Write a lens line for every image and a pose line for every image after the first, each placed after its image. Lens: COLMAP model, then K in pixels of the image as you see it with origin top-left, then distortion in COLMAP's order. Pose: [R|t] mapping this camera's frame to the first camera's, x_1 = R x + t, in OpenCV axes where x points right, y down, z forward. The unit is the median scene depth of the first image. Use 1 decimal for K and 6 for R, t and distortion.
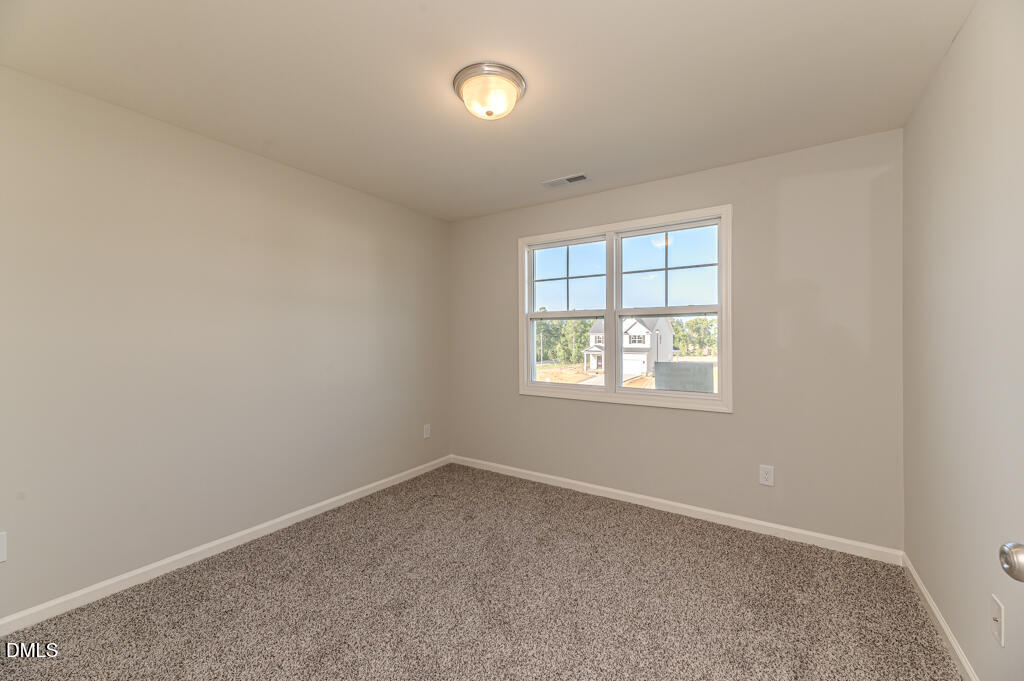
lens RADIAL K [[425.4, 0, 512.0], [0, 425.4, 340.5], [0, 0, 1]] dist [-0.001795, -0.000557]
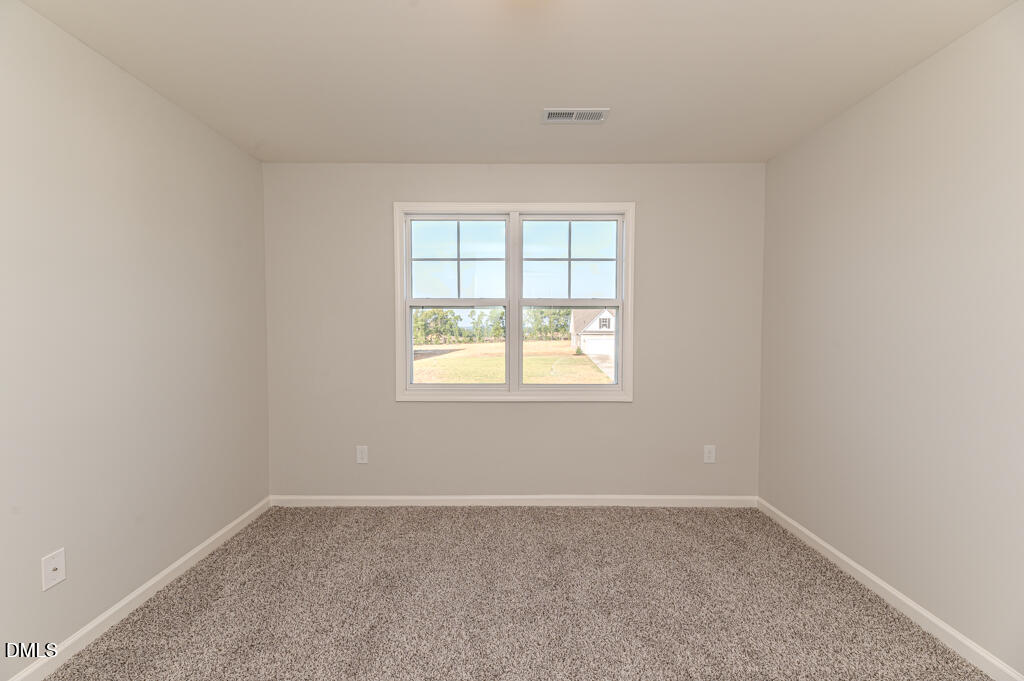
lens RADIAL K [[447.5, 0, 492.5], [0, 447.5, 344.5], [0, 0, 1]] dist [0.000725, -0.000081]
pose [[0.815732, -0.017781, 0.578156, -0.350709], [0.002337, 0.999621, 0.027445, -0.002006], [-0.578425, -0.021037, 0.815465, 0.247740]]
